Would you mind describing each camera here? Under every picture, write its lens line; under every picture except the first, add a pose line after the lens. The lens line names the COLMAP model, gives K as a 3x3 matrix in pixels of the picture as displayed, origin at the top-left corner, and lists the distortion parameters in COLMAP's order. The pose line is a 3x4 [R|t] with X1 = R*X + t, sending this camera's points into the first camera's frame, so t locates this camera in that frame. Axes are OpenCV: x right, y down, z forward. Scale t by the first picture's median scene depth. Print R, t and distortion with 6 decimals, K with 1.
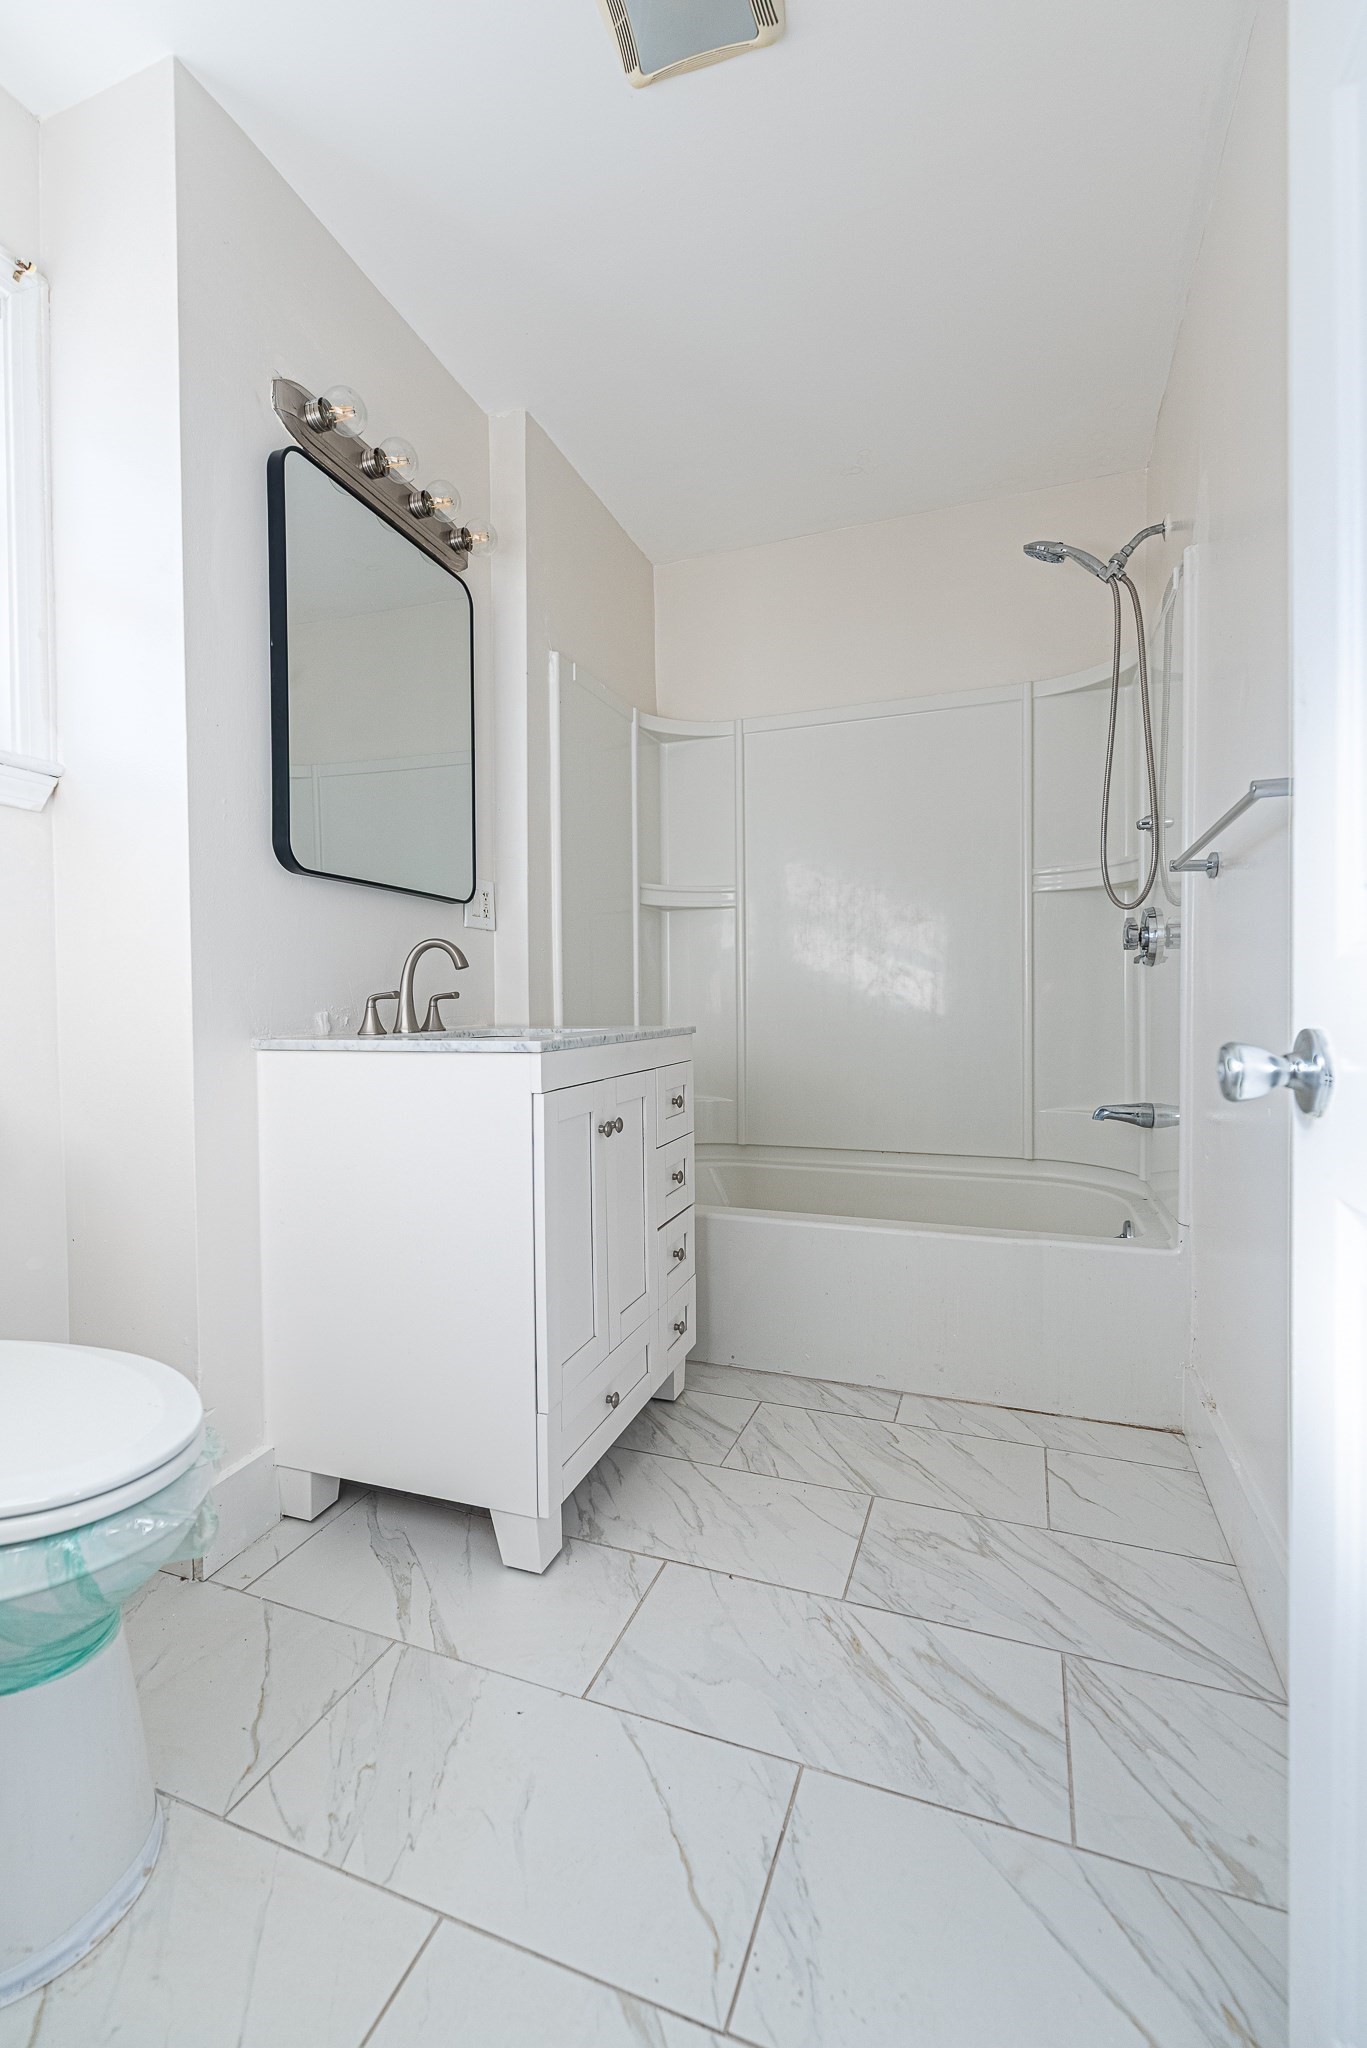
lens RADIAL K [[887.9, 0, 682.1], [0, 887.9, 1024.4], [0, 0, 1]] dist [0.001605, -0.000588]
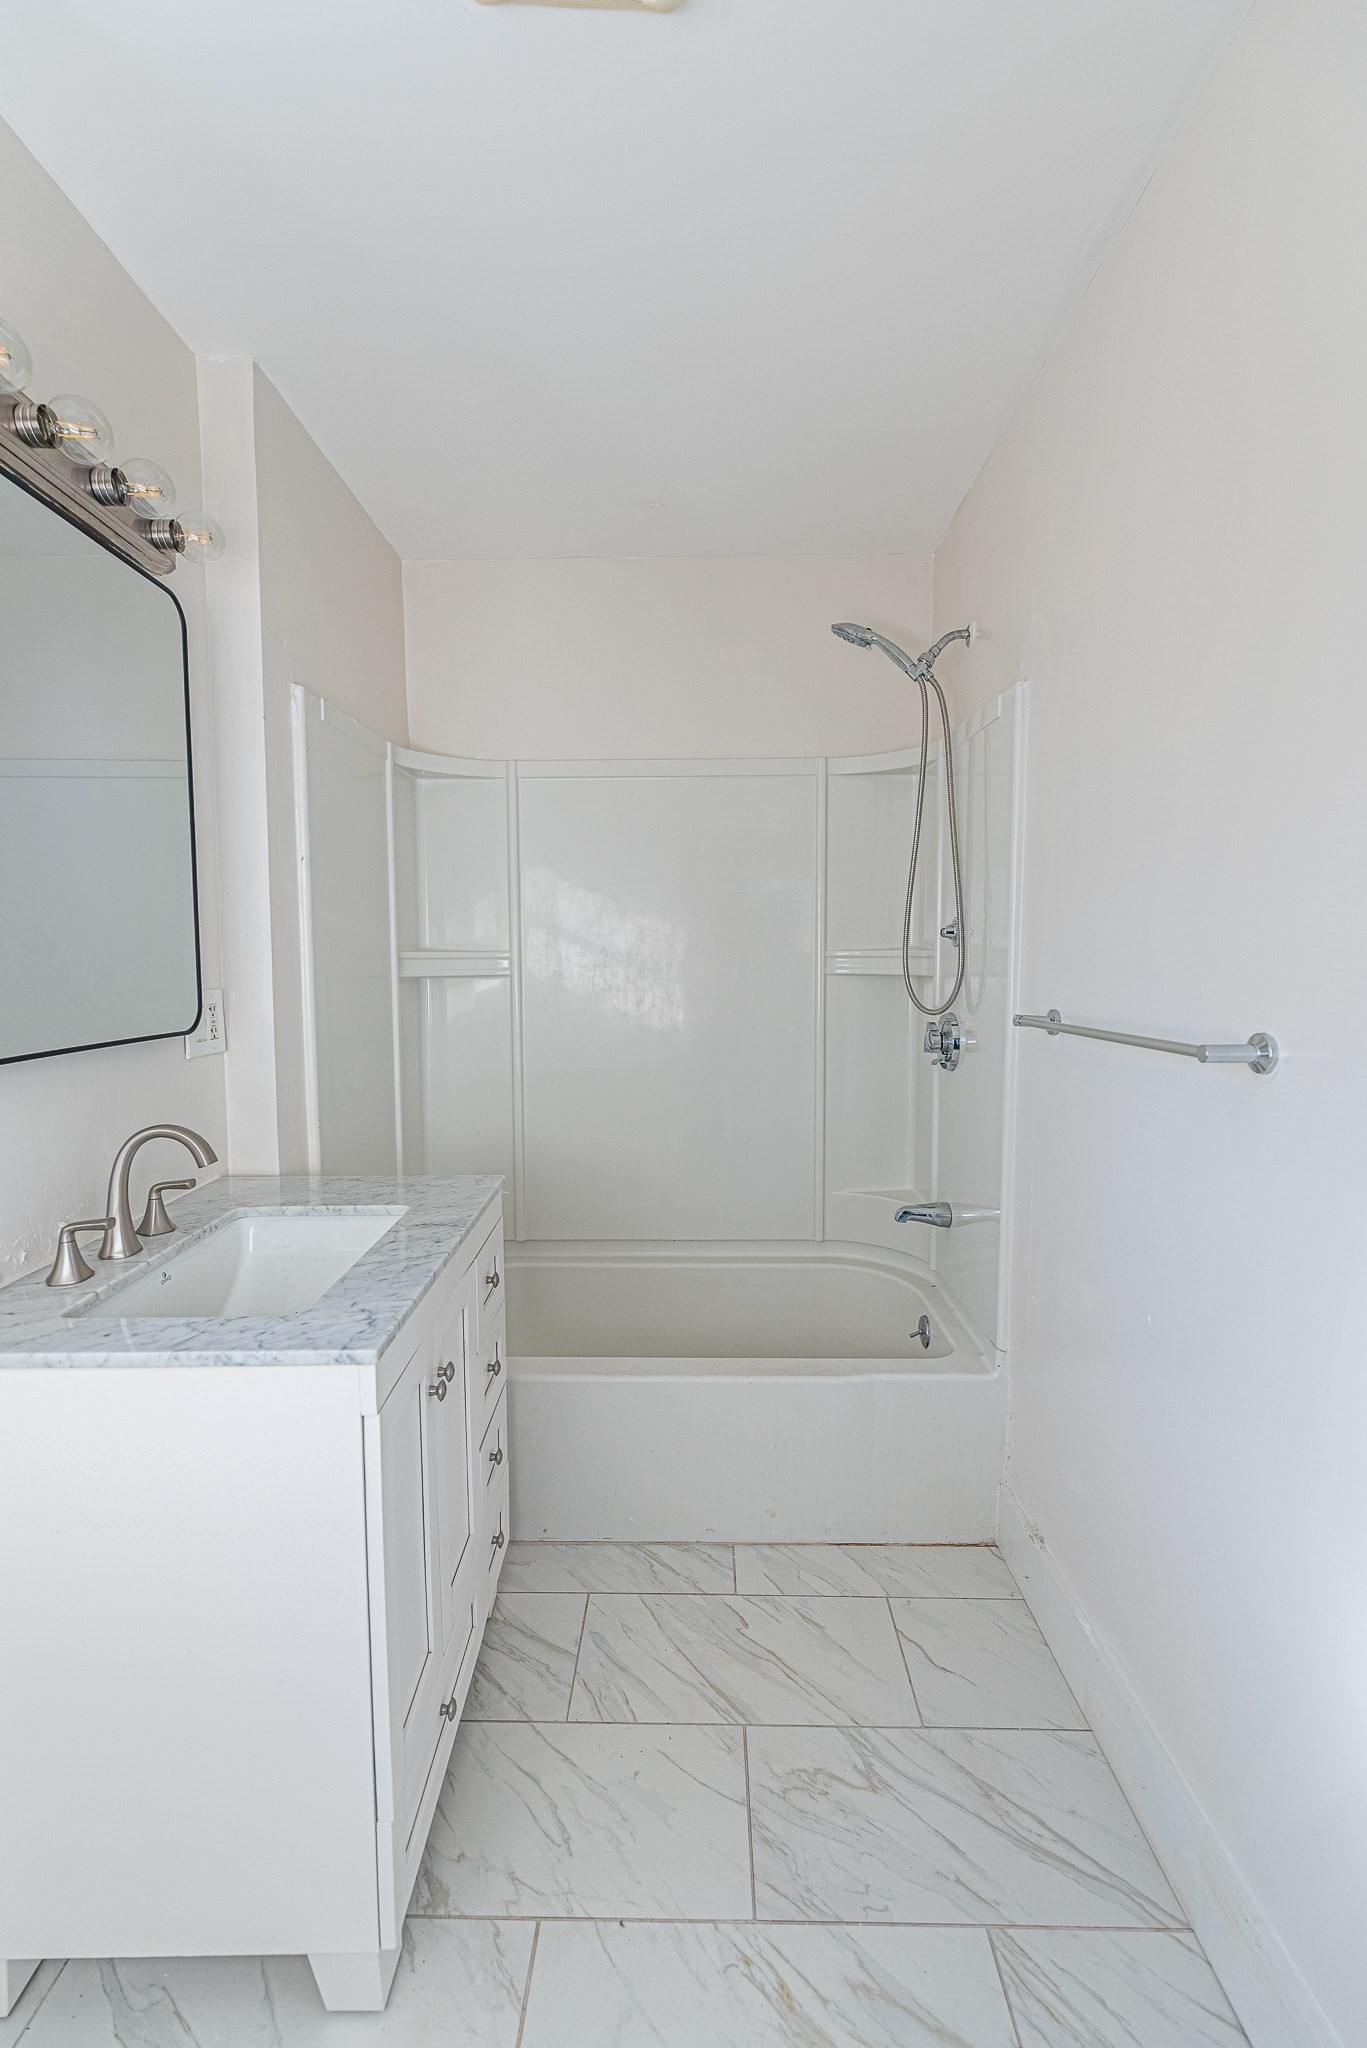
lens RADIAL K [[887.9, 0, 685.1], [0, 887.9, 1019.6], [0, 0, 1]] dist [0.001605, -0.000588]
pose [[0.939940, -0.021362, 0.340672, -0.115507], [0.003203, 0.998548, 0.053776, -0.203390], [-0.341326, -0.049455, 0.938643, 0.171944]]
